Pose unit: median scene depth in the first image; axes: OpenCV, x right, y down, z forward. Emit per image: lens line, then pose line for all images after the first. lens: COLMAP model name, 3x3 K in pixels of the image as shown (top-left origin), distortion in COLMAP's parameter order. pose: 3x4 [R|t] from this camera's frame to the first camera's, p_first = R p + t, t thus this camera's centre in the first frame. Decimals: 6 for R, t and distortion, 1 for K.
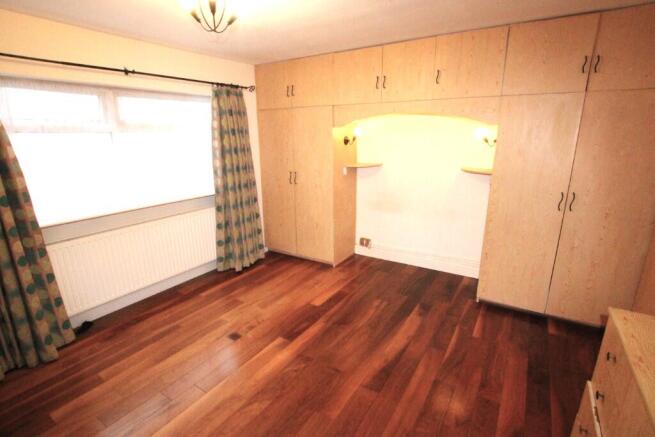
lens RADIAL K [[316.3, 0, 327.5], [0, 316.3, 218.5], [0, 0, 1]] dist [-0.001510, -0.000419]
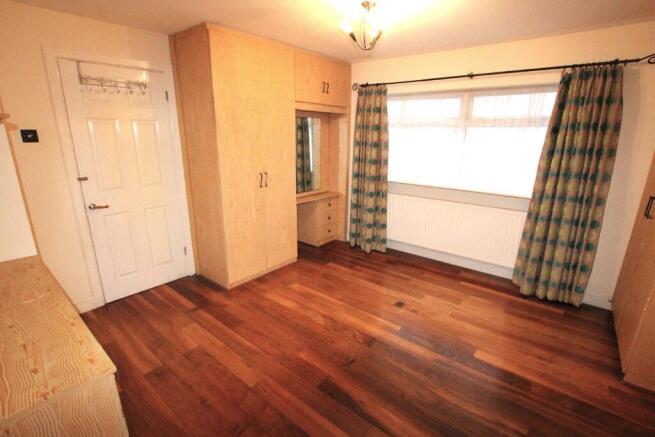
lens RADIAL K [[308.8, 0, 327.5], [0, 308.8, 218.5], [0, 0, 1]] dist [-0.032499, 0.000242]
pose [[-0.106399, 0.276115, -0.955217, 0.603083], [-0.257495, 0.920247, 0.294688, -0.148331], [0.960404, 0.277318, -0.026815, 0.585349]]
